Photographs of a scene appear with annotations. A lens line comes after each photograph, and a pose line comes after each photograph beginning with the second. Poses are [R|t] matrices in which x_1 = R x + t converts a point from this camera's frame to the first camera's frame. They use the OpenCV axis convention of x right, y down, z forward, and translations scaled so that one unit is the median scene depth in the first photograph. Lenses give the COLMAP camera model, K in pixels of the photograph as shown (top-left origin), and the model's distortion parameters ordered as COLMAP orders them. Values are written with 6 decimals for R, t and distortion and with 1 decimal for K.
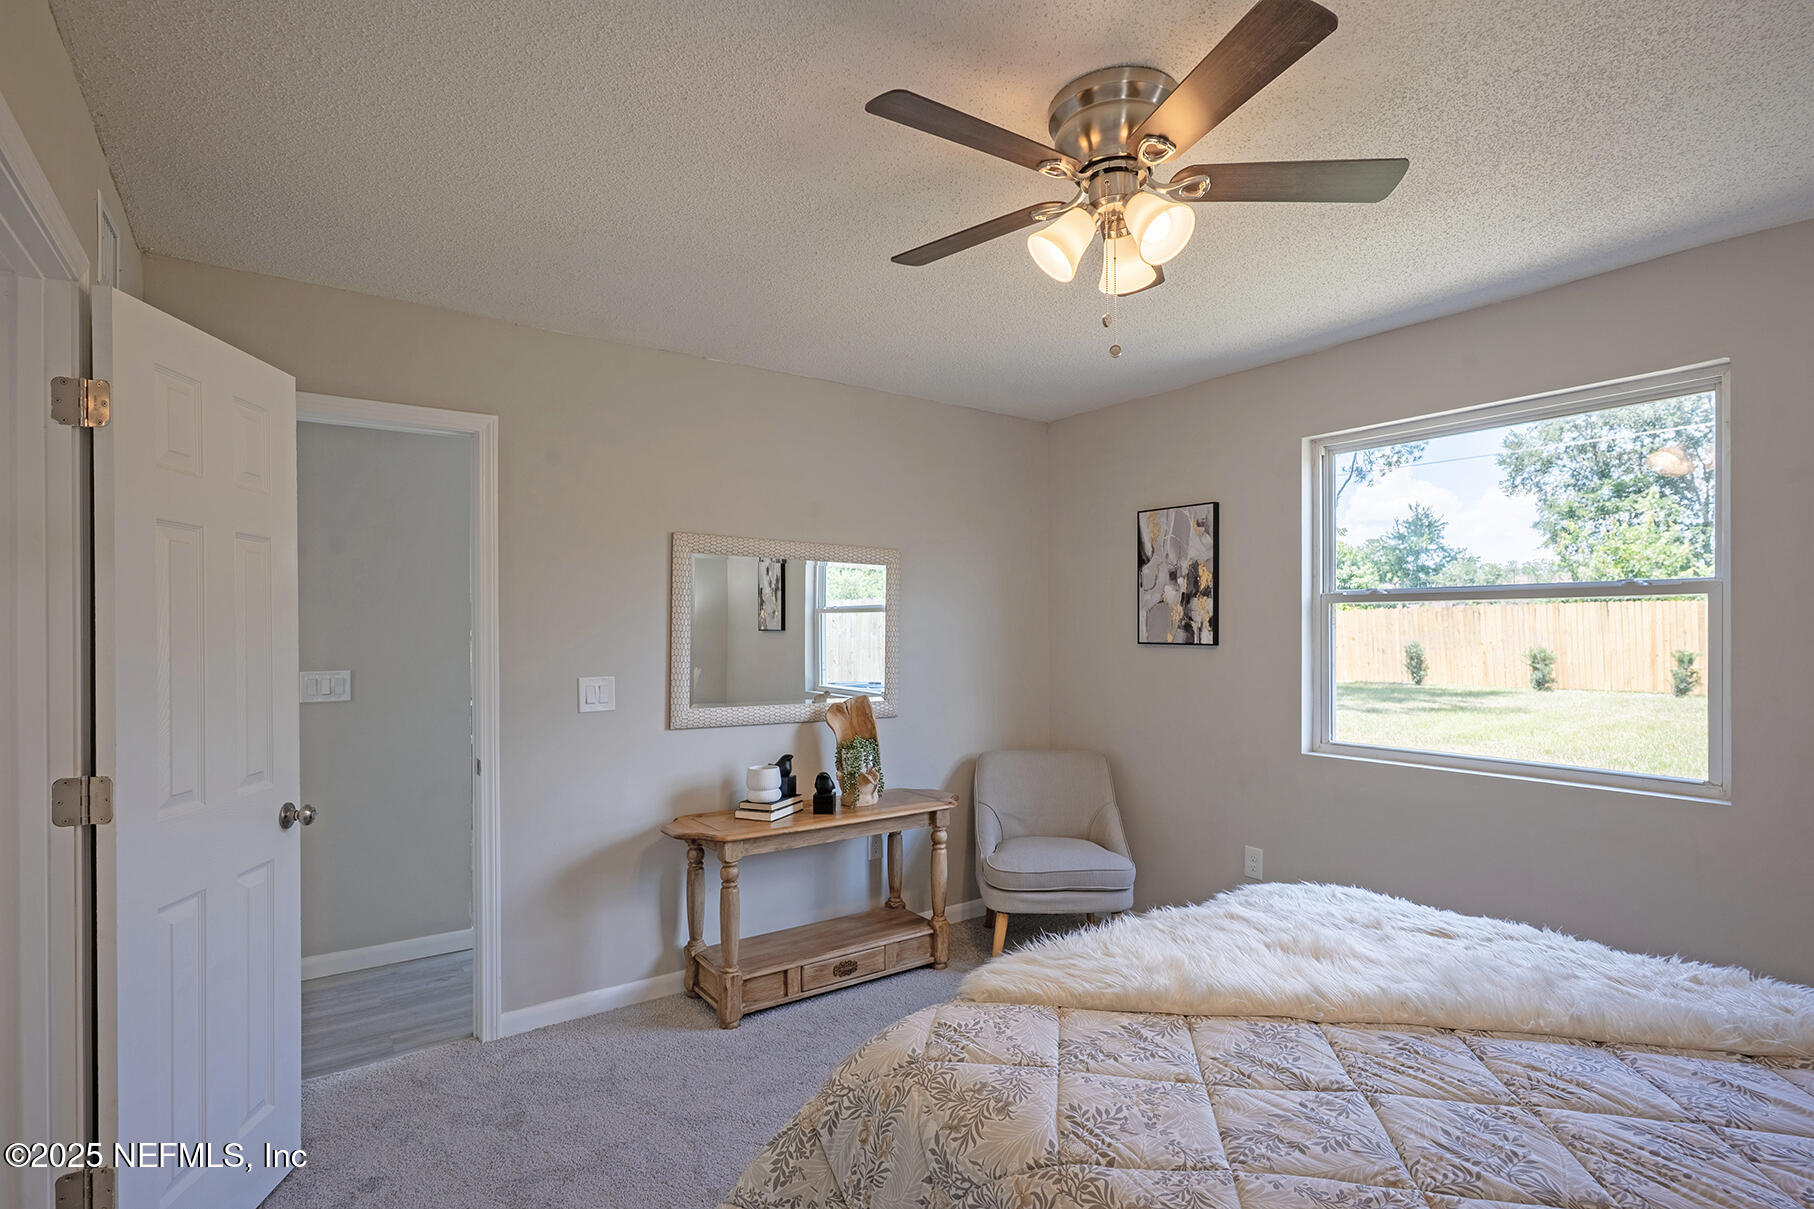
lens RADIAL K [[872.3, 0, 919.1], [0, 872.3, 620.7], [0, 0, 1]] dist [-0.001175, 0.002938]
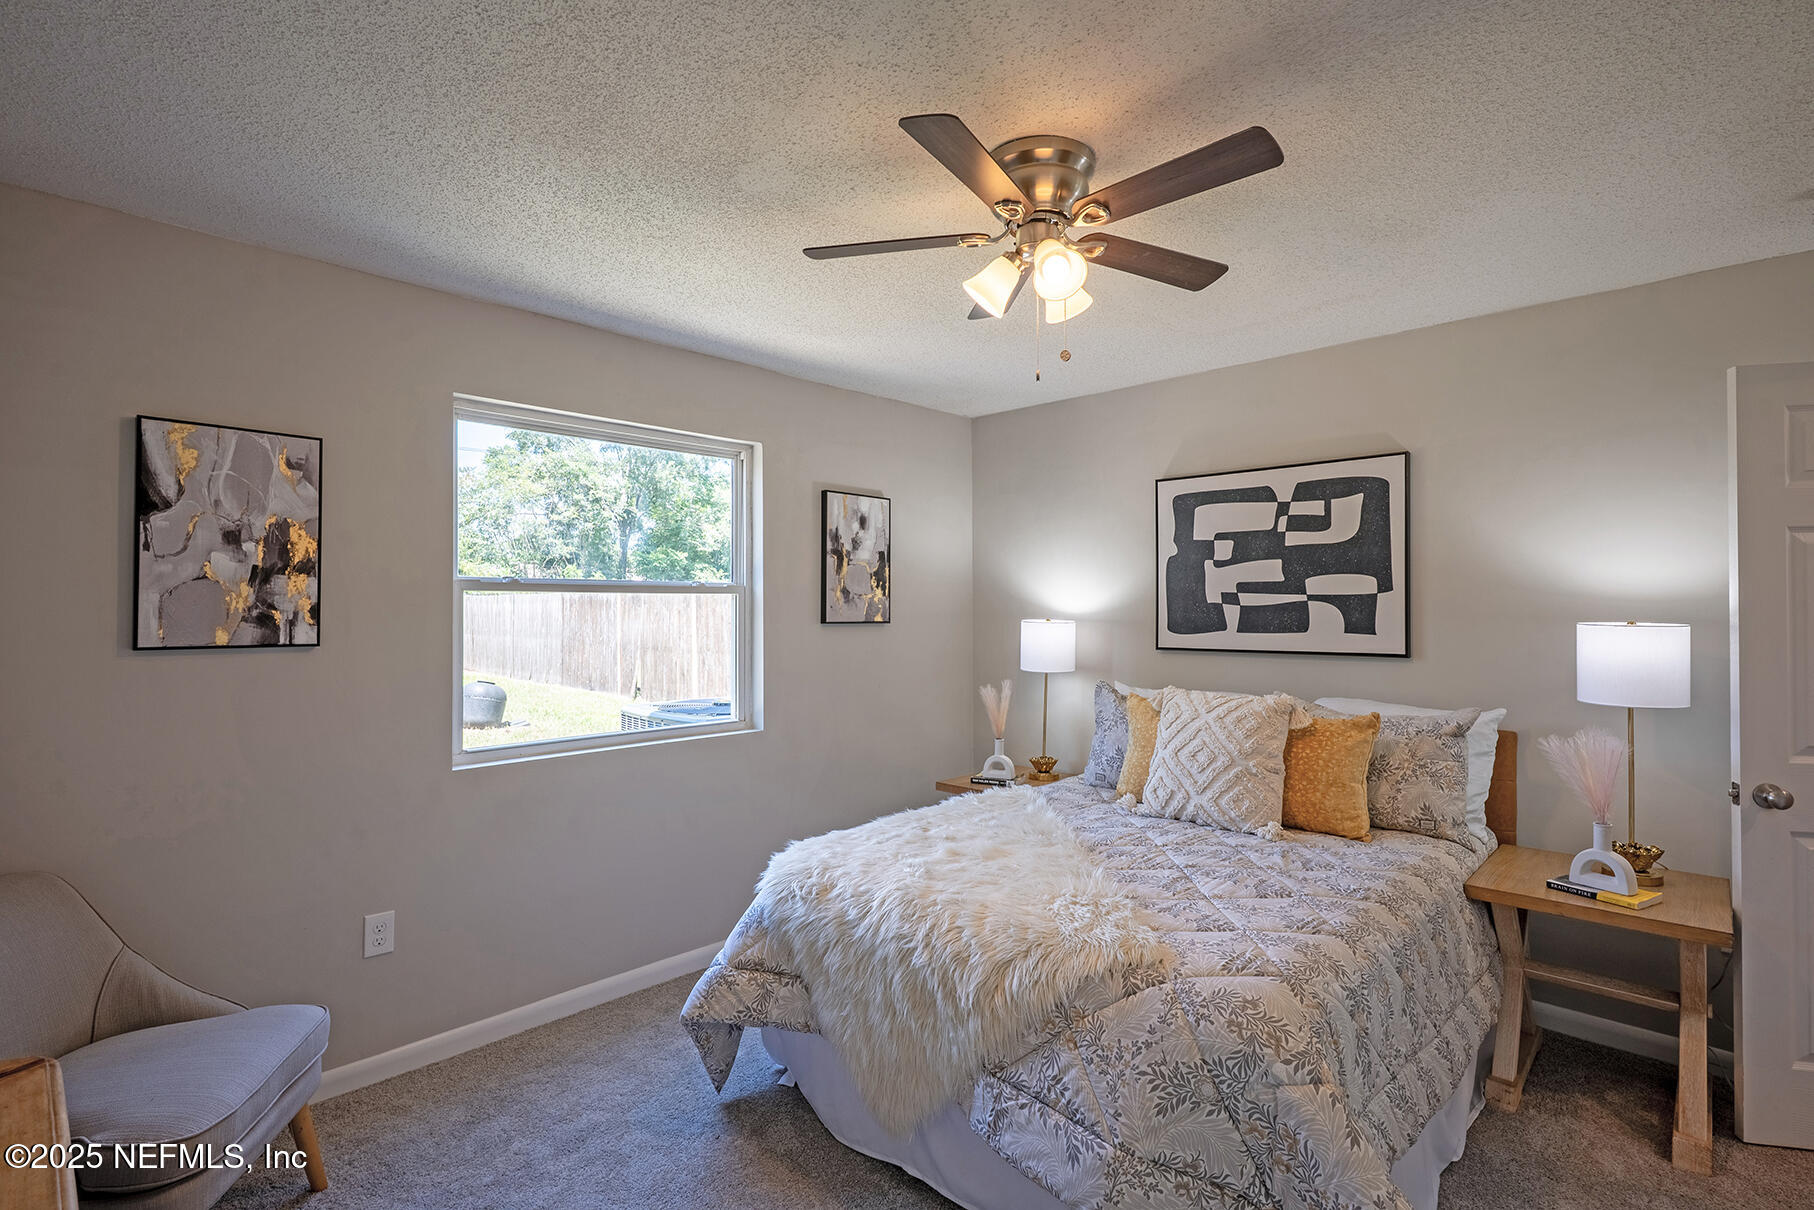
lens RADIAL K [[872.3, 0, 905.4], [0, 872.3, 599.8], [0, 0, 1]] dist [-0.001175, 0.002938]
pose [[-0.177634, 0.015732, 0.983971, -0.417547], [-0.002000, 0.999864, -0.016347, 0.002297], [-0.984095, -0.004871, -0.177578, 0.658947]]
